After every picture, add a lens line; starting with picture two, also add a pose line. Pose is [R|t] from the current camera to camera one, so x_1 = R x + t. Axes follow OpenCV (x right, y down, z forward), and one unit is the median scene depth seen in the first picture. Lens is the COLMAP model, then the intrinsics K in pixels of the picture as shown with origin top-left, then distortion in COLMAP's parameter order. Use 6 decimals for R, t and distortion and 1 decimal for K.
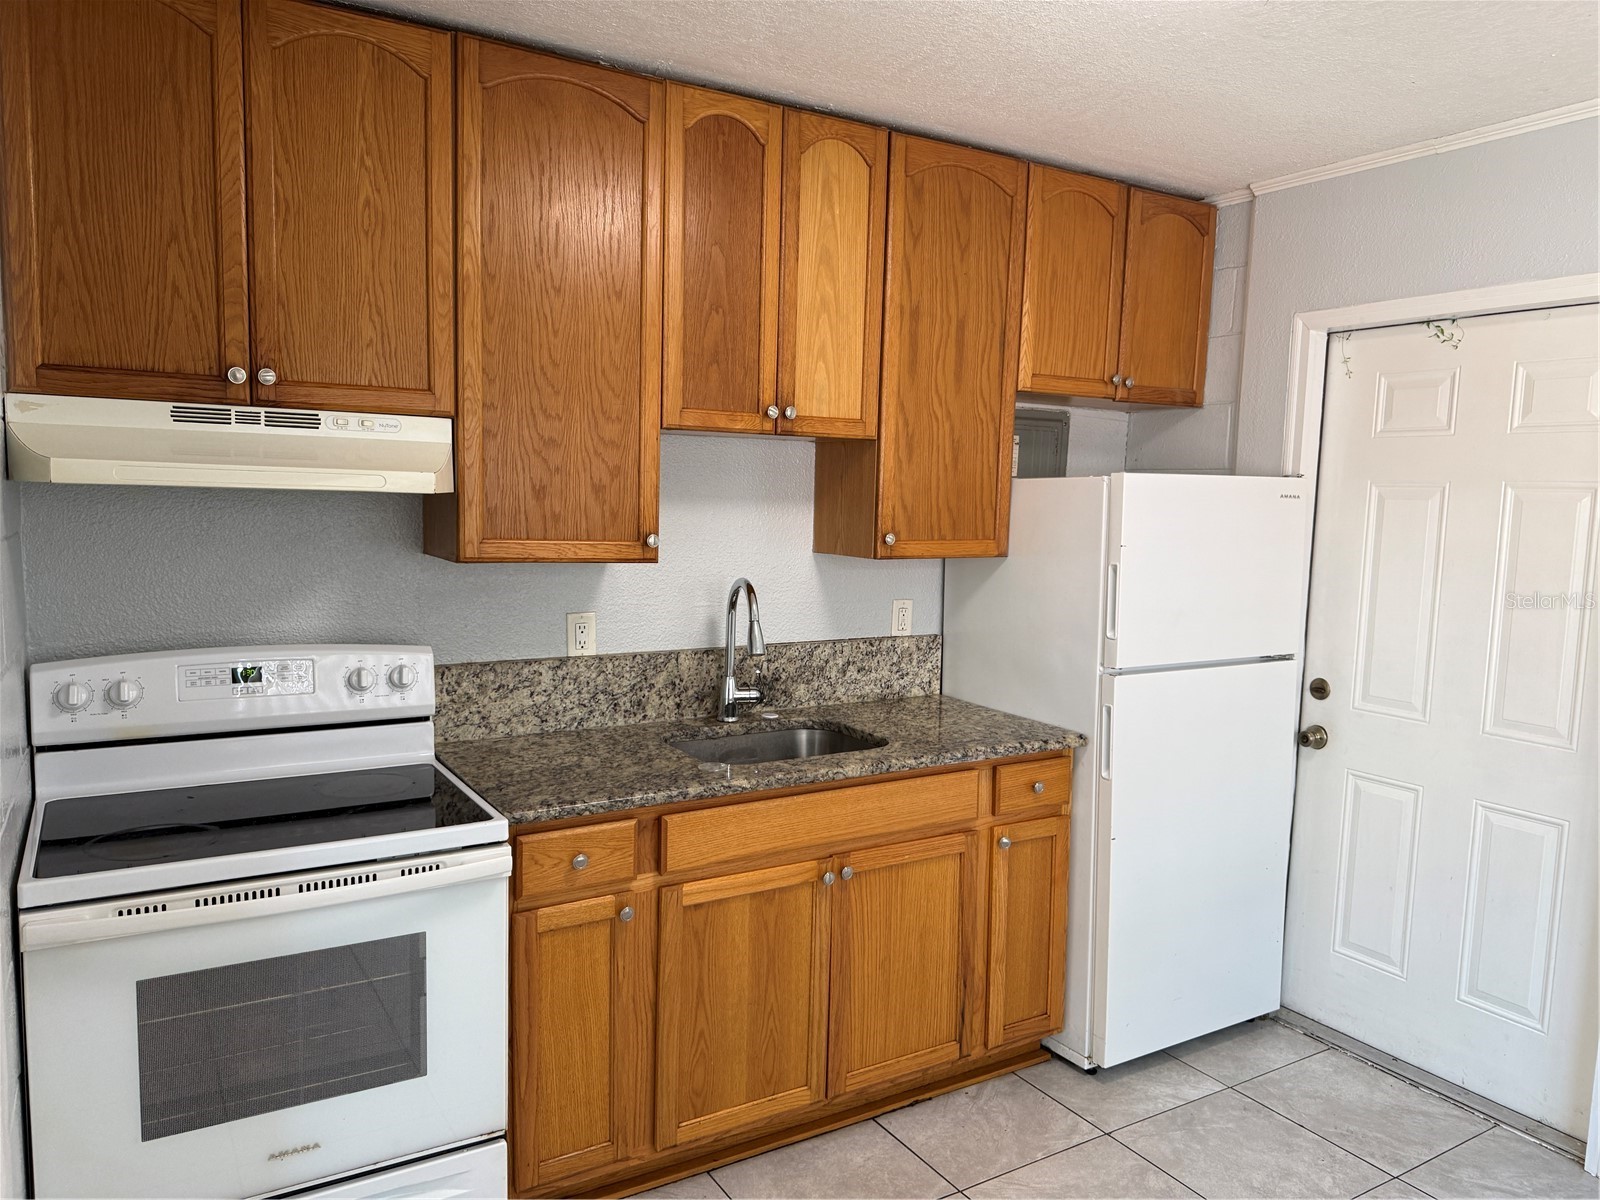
lens RADIAL K [[1133.9, 0, 816.5], [0, 1133.9, 607.0], [0, 0, 1]] dist [-0.010174, -0.015962]
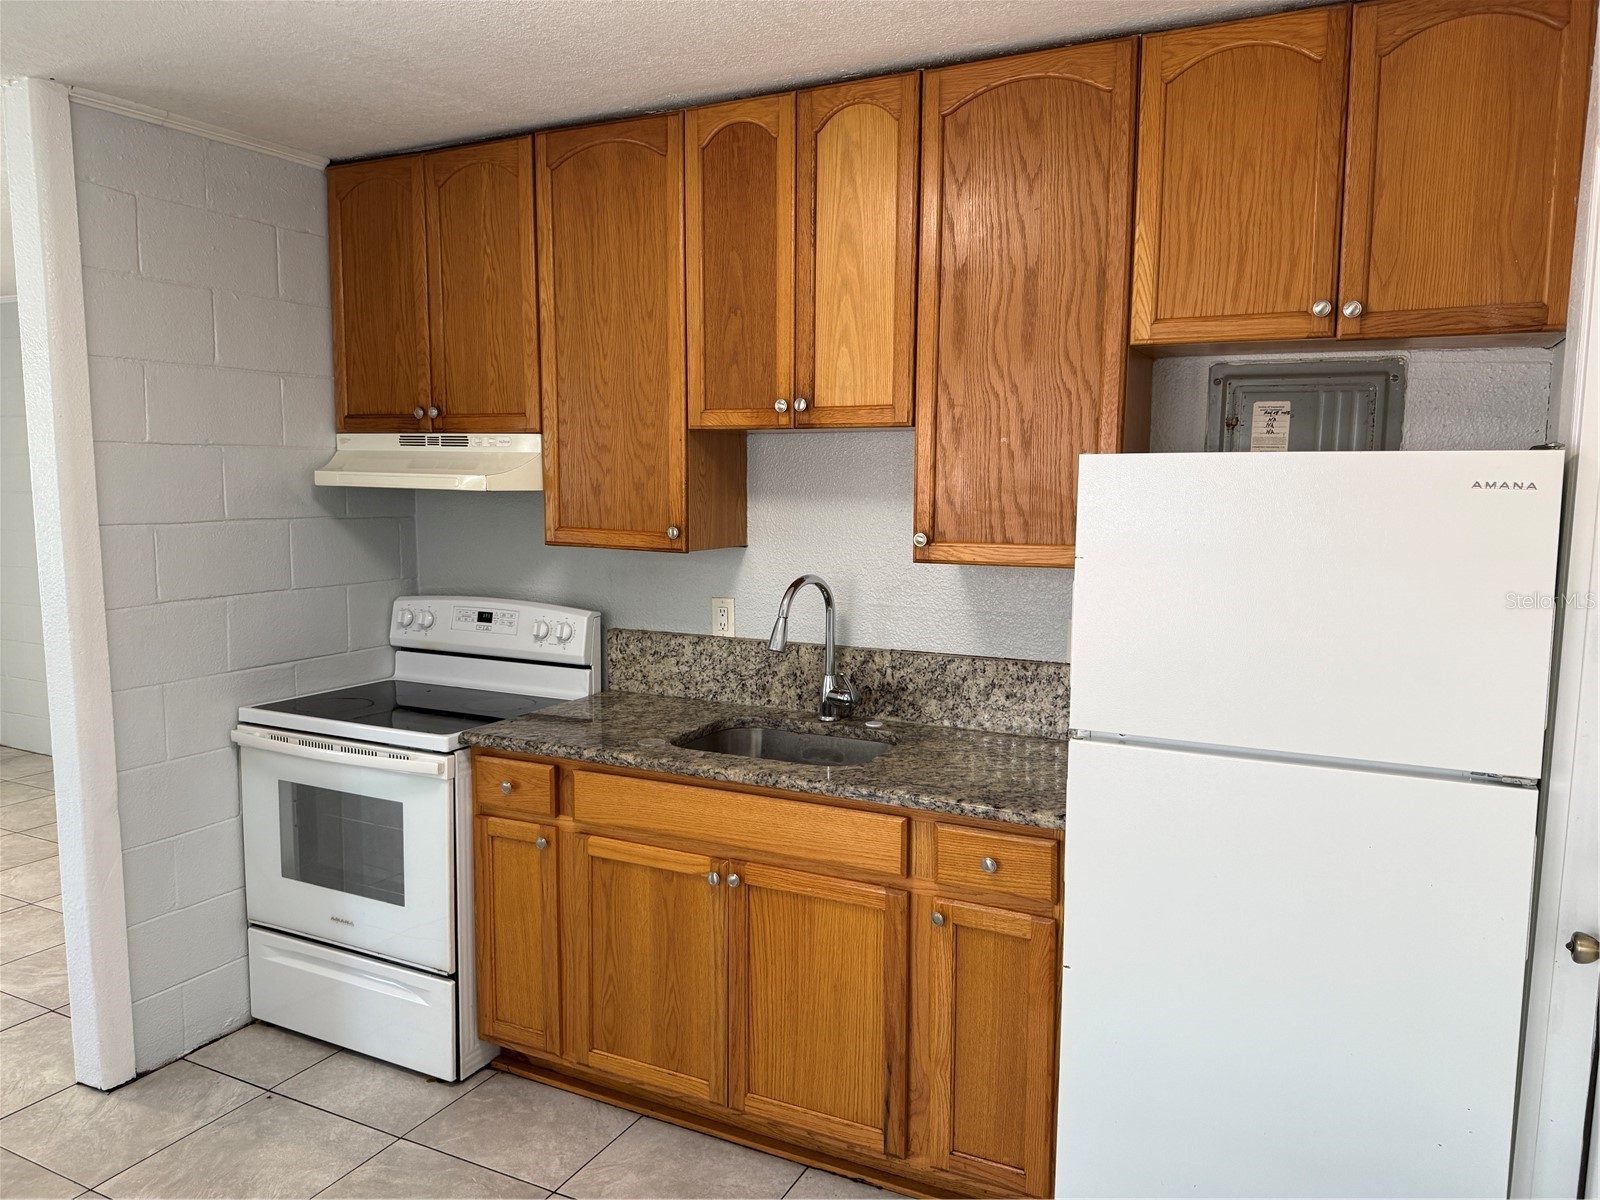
lens RADIAL K [[1133.9, 0, 804.1], [0, 1133.9, 604.2], [0, 0, 1]] dist [-0.010174, -0.015962]
pose [[0.520307, 0.075055, -0.850674, 0.856680], [-0.081747, 0.995933, 0.037871, -0.040953], [0.850057, 0.049835, 0.524327, 0.530406]]
